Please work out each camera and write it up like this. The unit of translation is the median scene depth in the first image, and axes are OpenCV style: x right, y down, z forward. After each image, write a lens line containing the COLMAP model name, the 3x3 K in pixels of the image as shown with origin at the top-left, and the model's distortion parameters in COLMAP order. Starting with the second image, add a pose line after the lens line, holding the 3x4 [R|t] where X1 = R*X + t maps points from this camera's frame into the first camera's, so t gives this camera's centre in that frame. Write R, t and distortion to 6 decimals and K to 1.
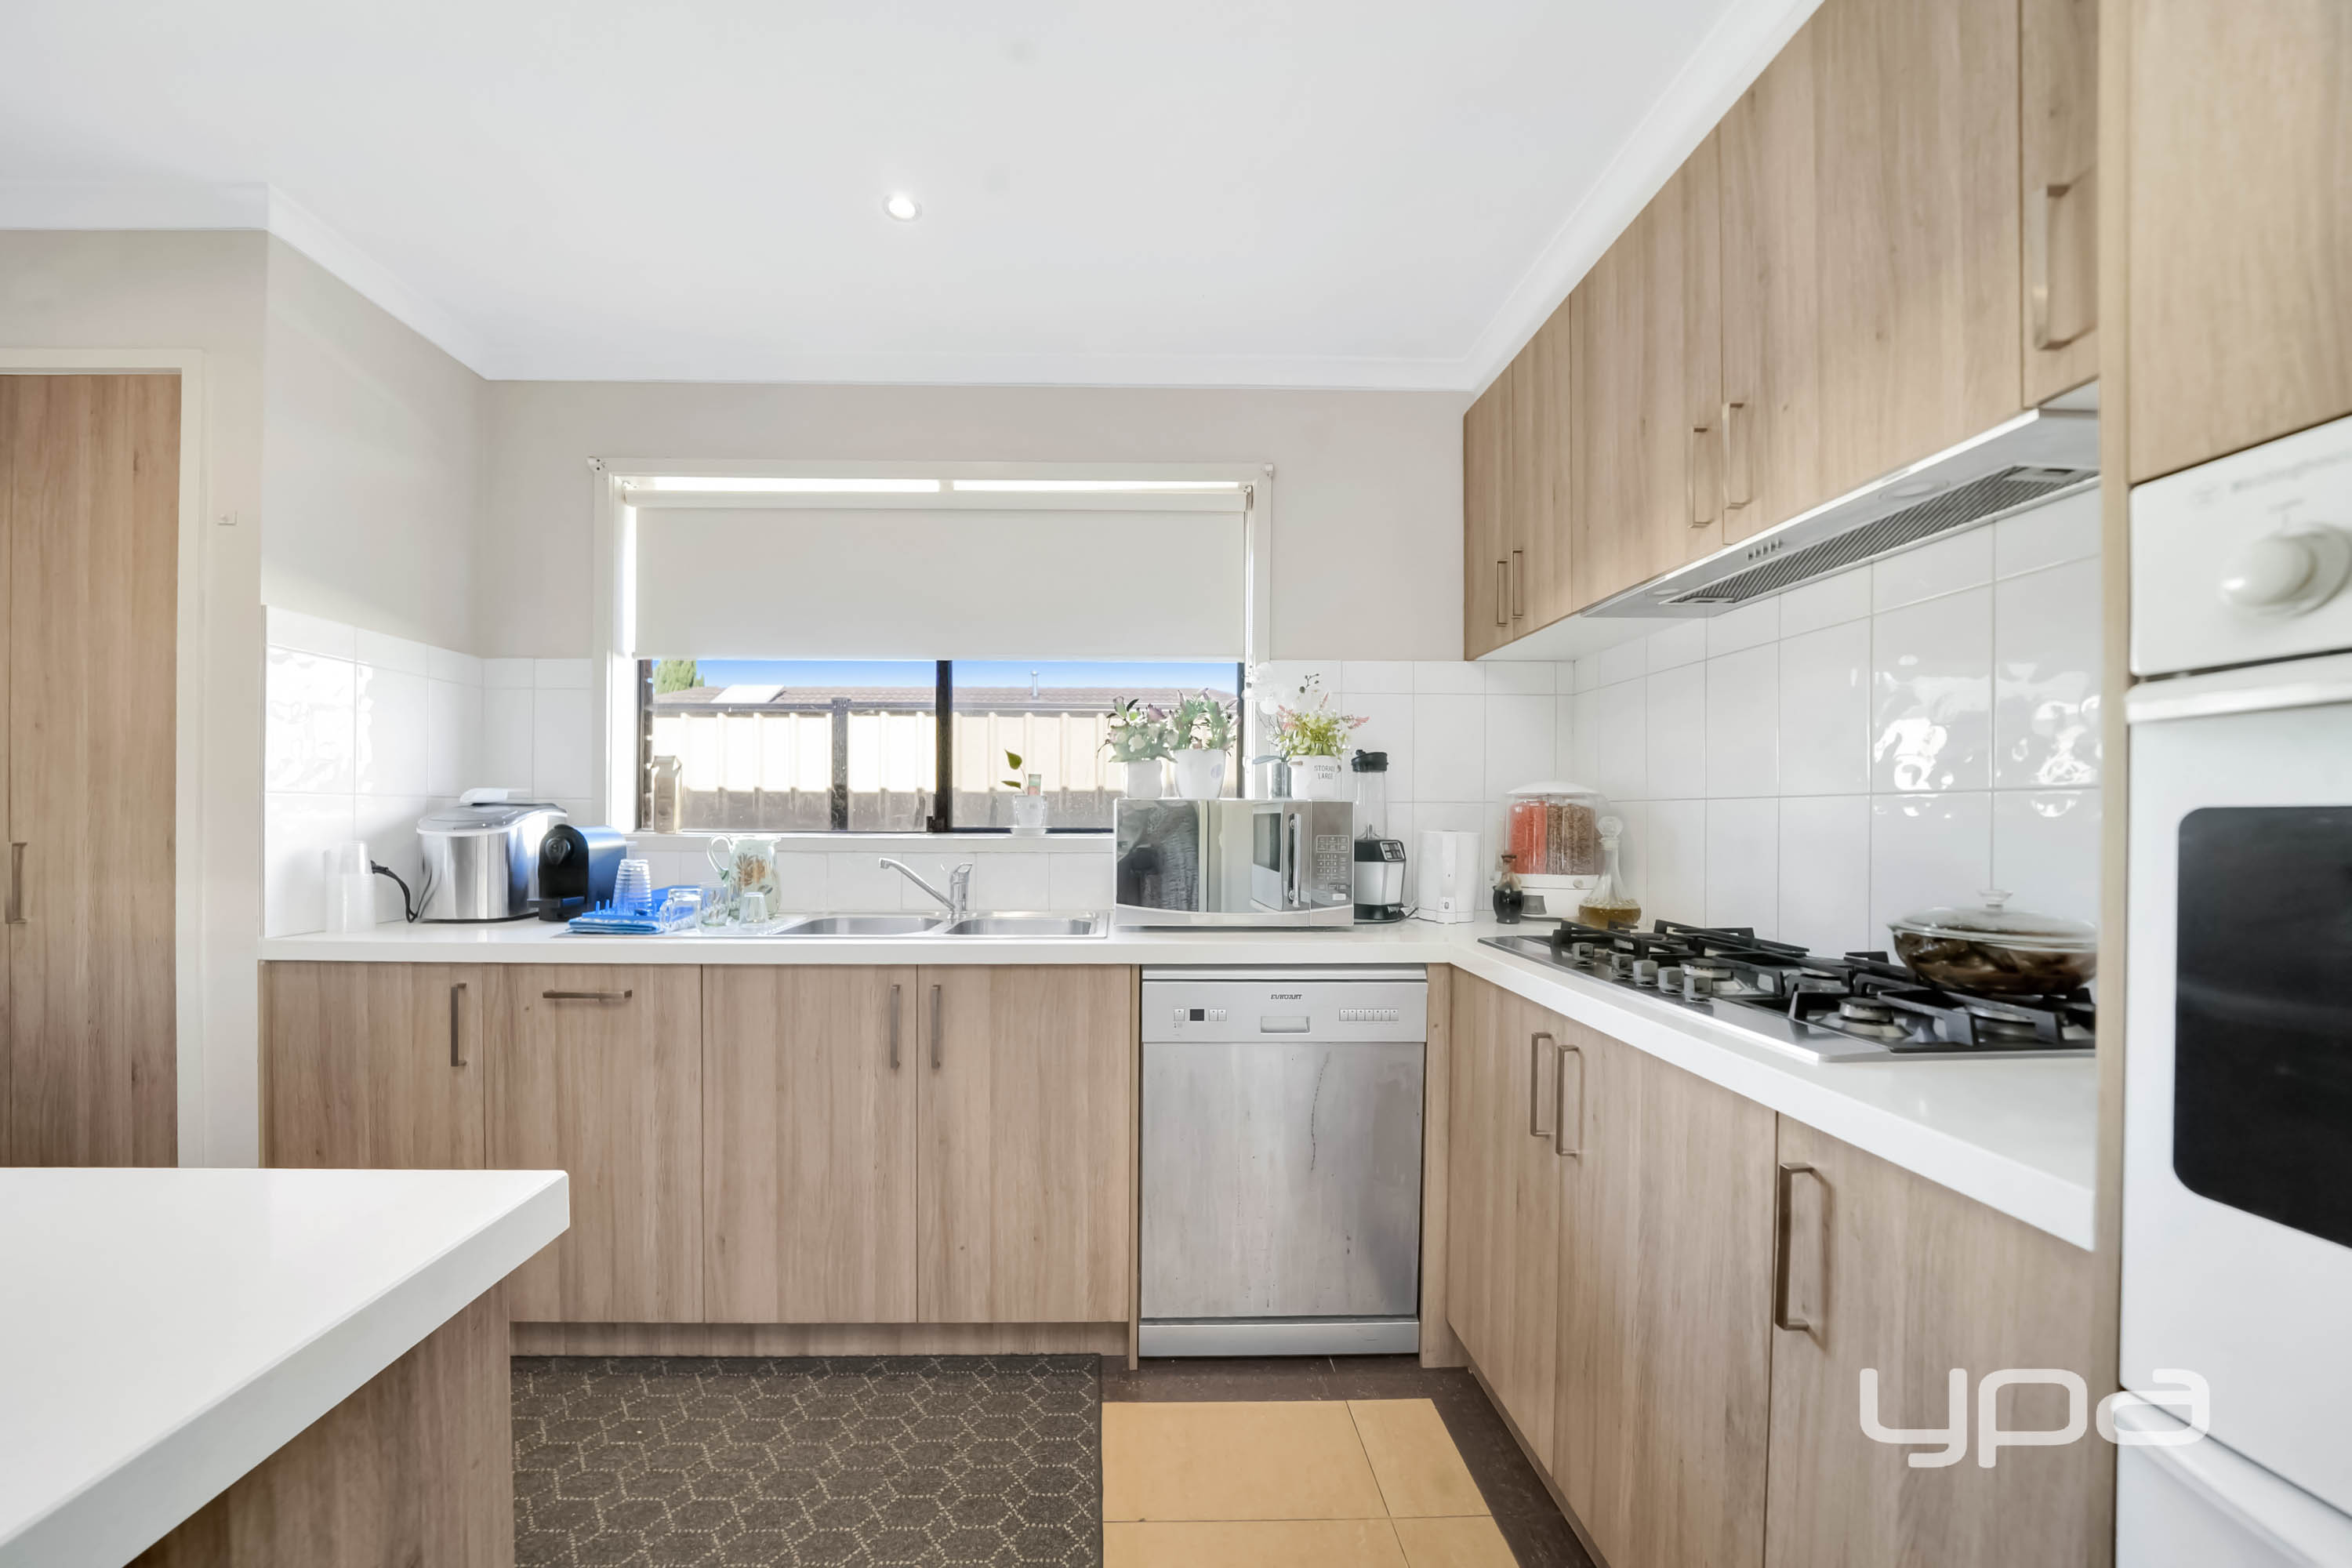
lens RADIAL K [[847.4, 0, 1131.7], [0, 847.4, 826.1], [0, 0, 1]] dist [-0.024576, -0.000057]
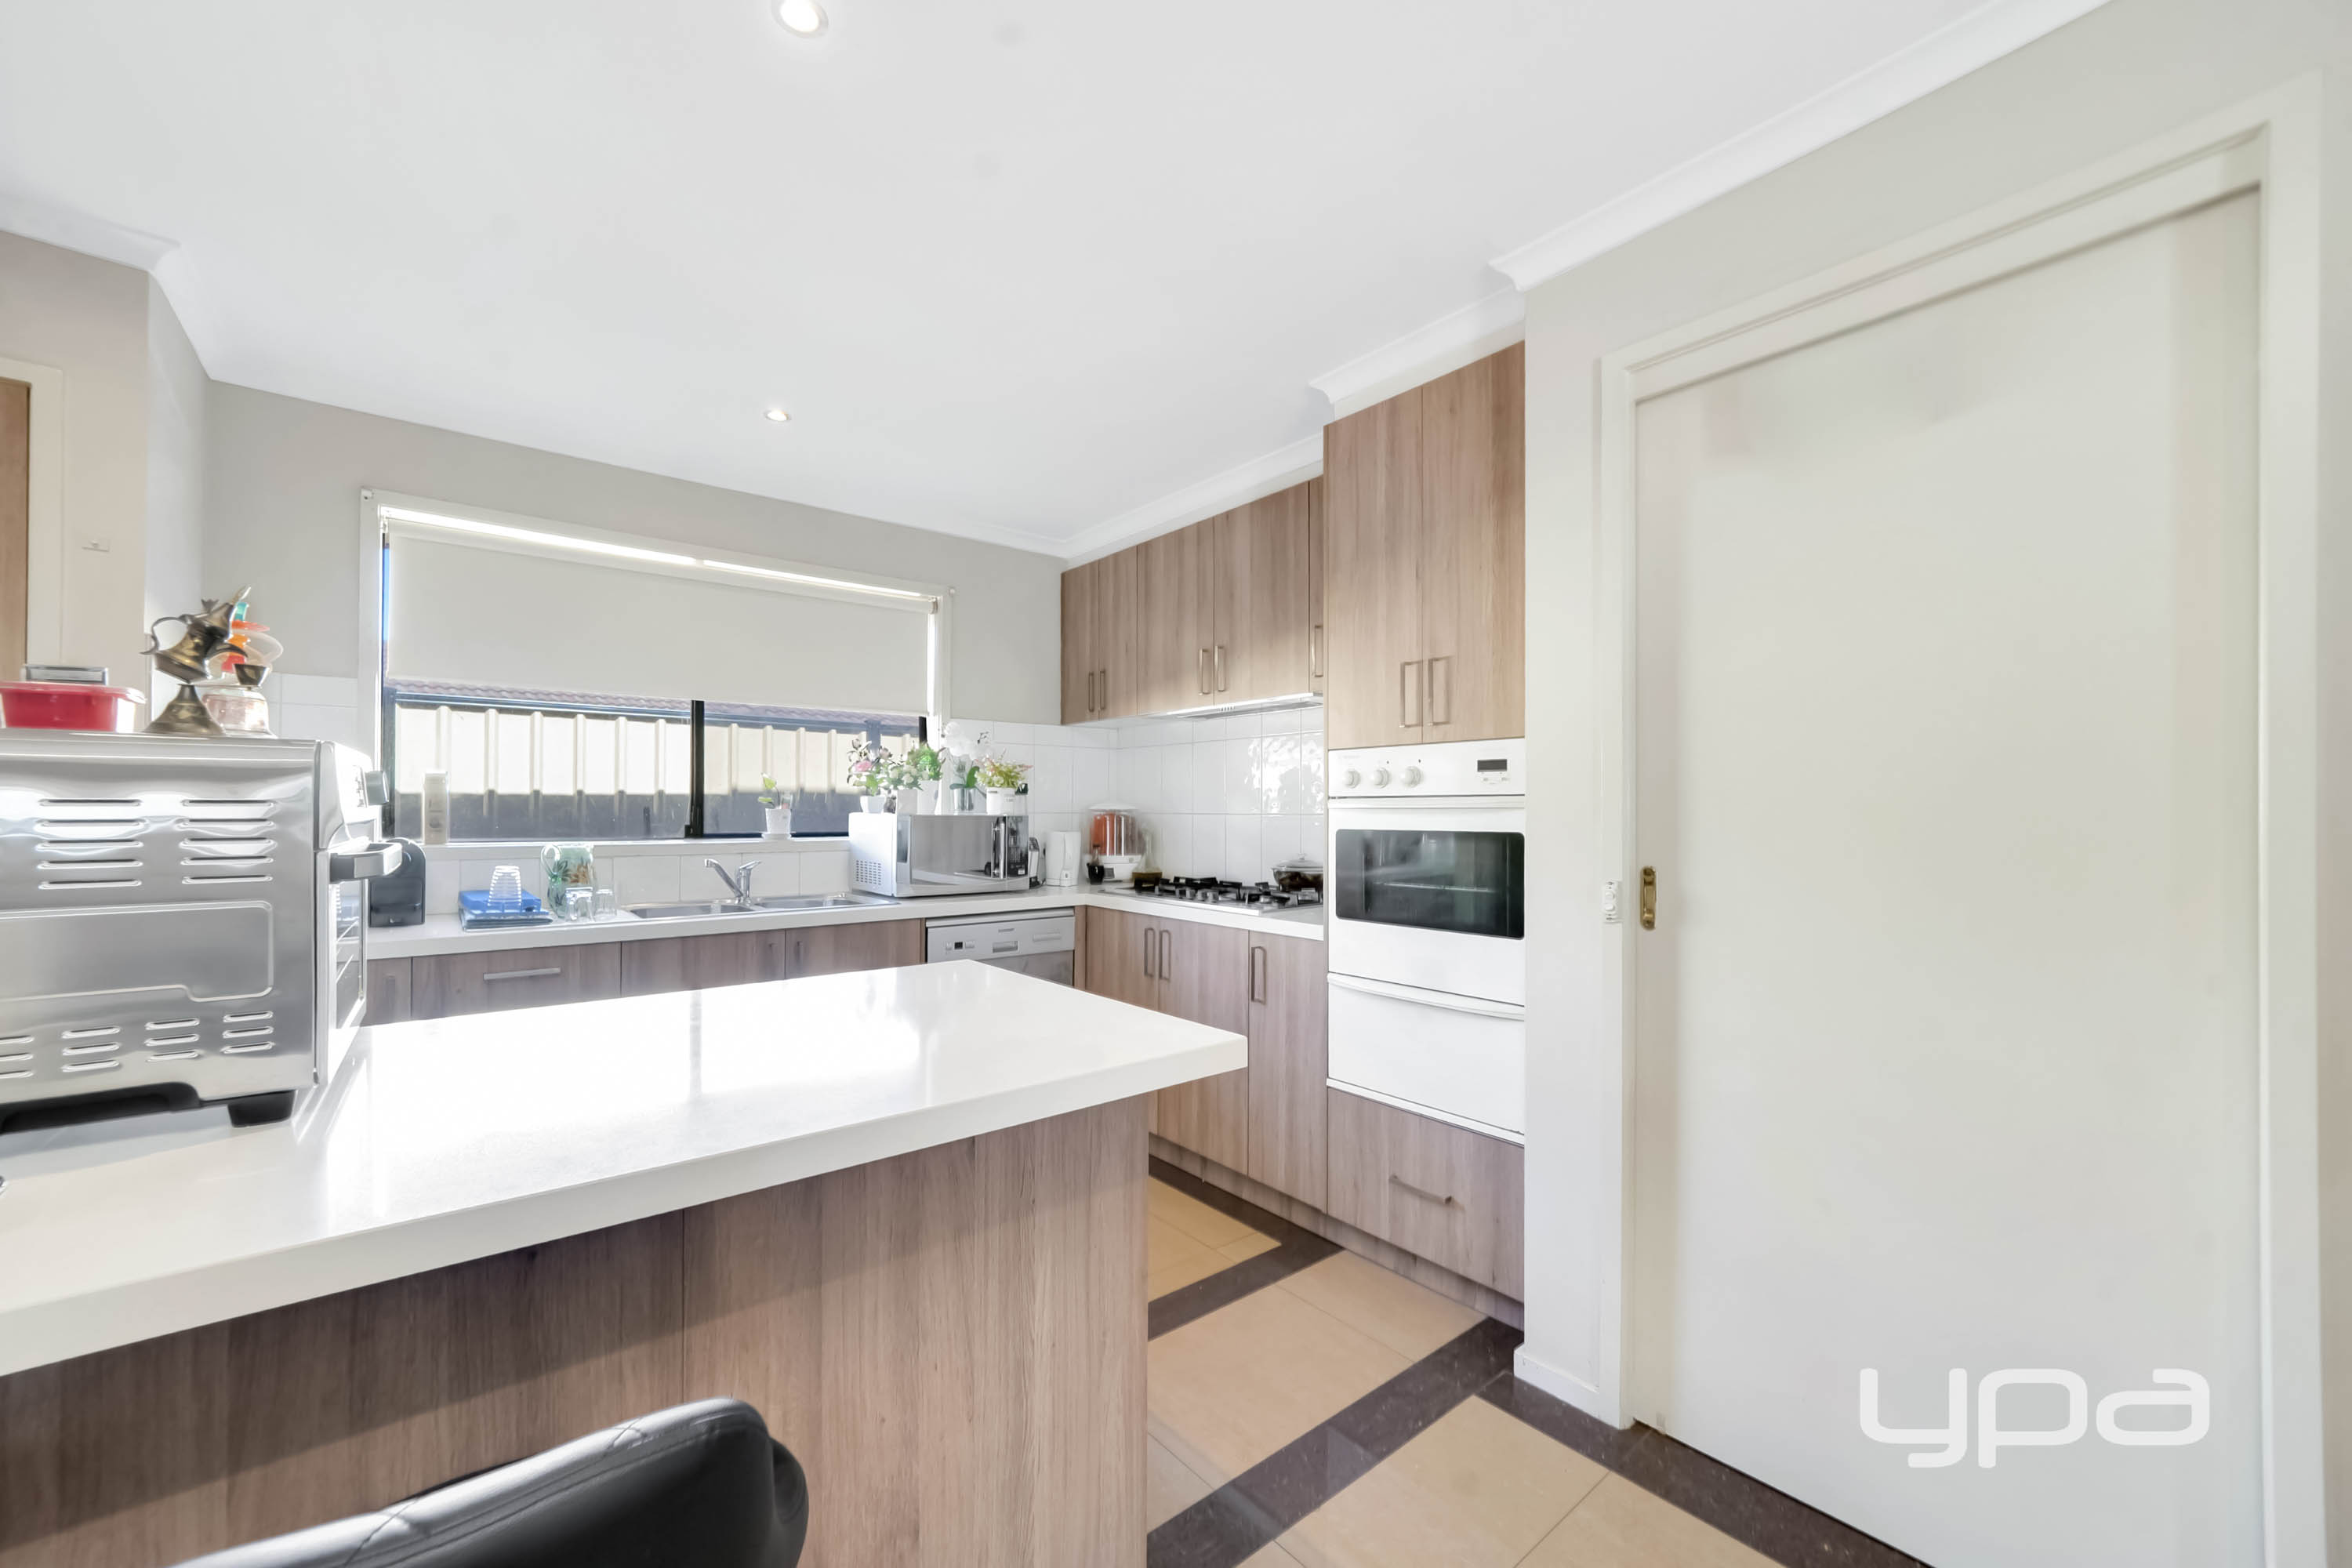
lens RADIAL K [[913.5, 0, 1176.9], [0, 913.5, 801.3], [0, 0, 1]] dist [0.000322, -0.000021]
pose [[0.775560, 0.006091, 0.631245, -0.689400], [0.004274, 0.999880, -0.014898, -0.030253], [-0.631260, 0.014252, 0.775441, -0.634624]]
